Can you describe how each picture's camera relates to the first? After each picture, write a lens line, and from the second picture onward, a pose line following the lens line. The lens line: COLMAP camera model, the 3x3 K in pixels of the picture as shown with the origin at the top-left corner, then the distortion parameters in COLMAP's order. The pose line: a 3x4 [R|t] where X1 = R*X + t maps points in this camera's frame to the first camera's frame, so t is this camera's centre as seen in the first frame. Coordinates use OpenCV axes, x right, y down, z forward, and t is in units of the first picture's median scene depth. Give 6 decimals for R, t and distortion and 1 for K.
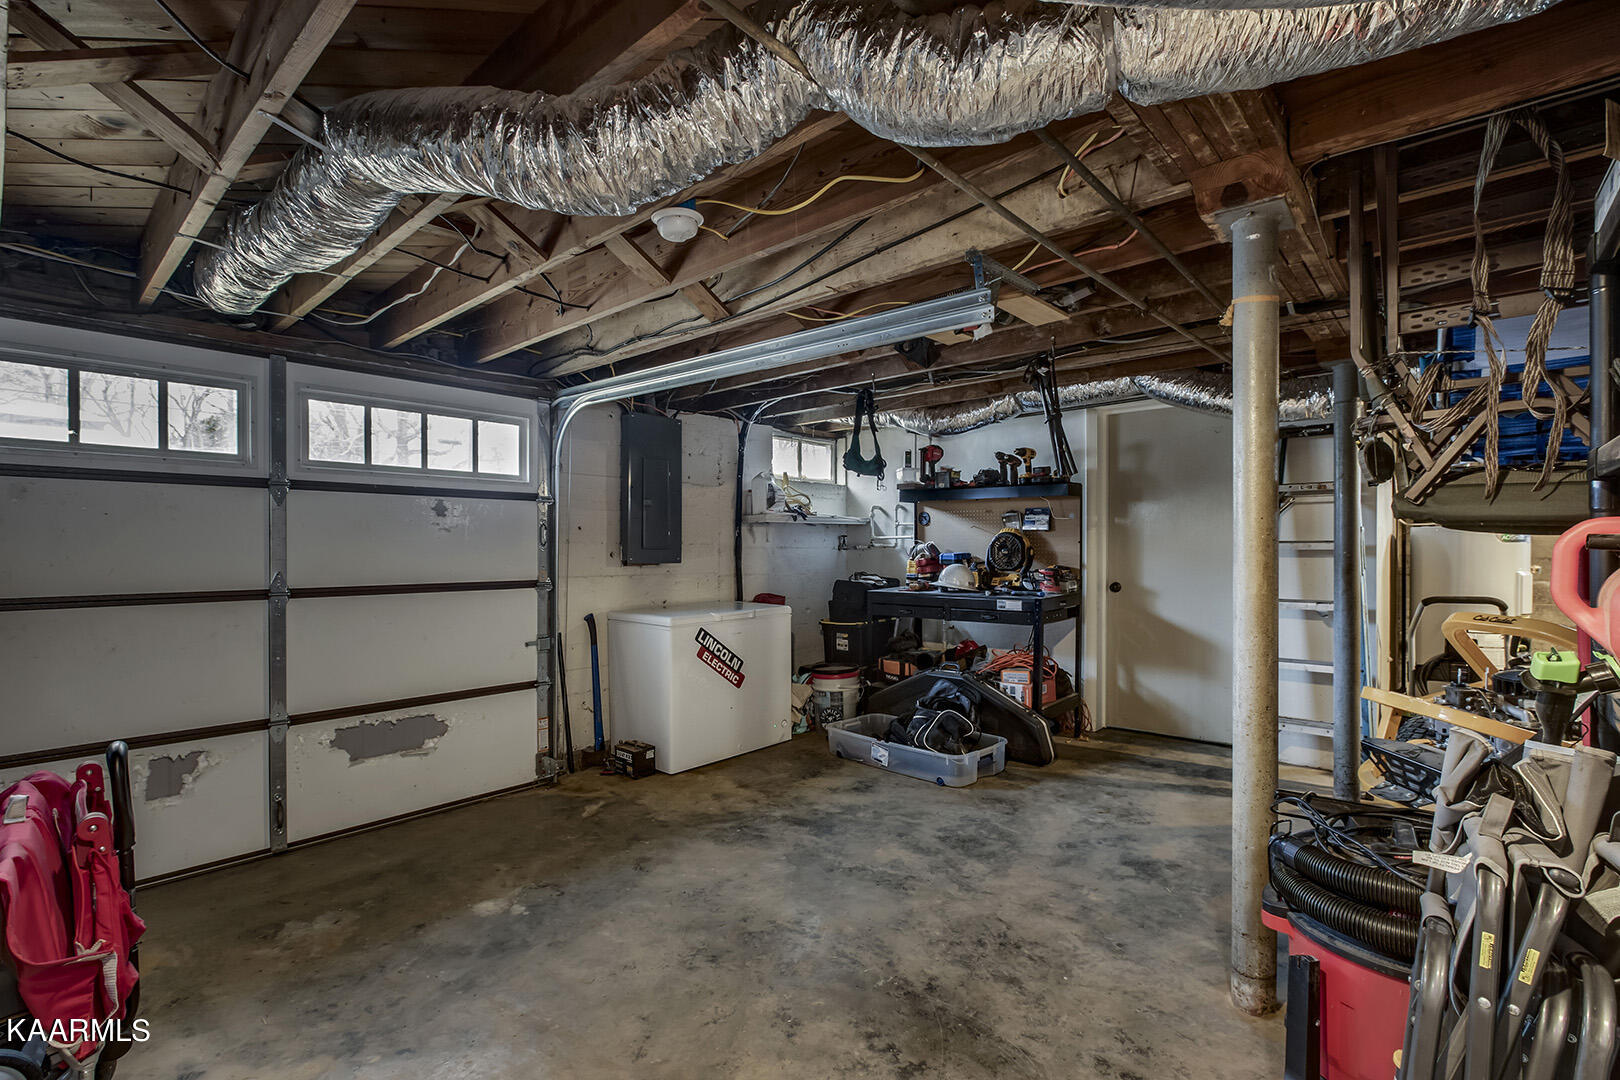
lens RADIAL K [[756.4, 0, 817.9], [0, 756.4, 544.7], [0, 0, 1]] dist [0.003759, 0.000157]
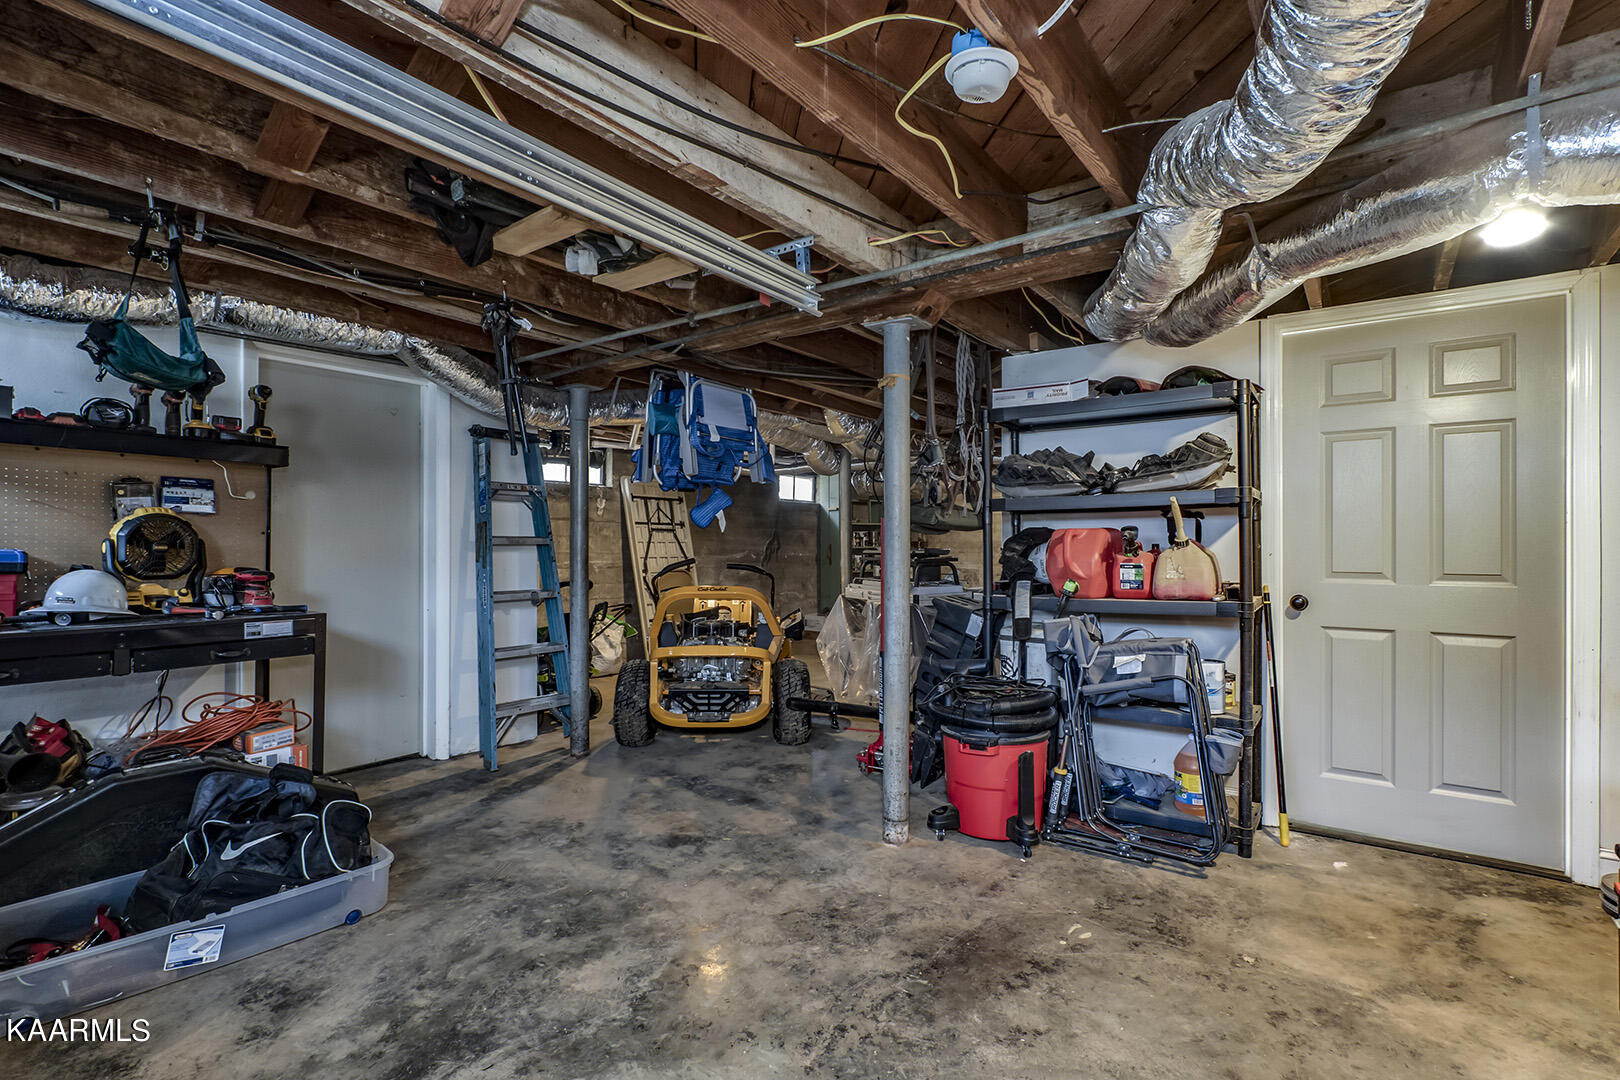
lens RADIAL K [[756.4, 0, 819.9], [0, 756.4, 545.1], [0, 0, 1]] dist [0.003759, 0.000157]
pose [[-0.089321, 0.007577, 0.995974, -0.599547], [-0.004959, 0.999955, -0.008052, 0.016196], [-0.995991, -0.005658, -0.089279, 0.830349]]
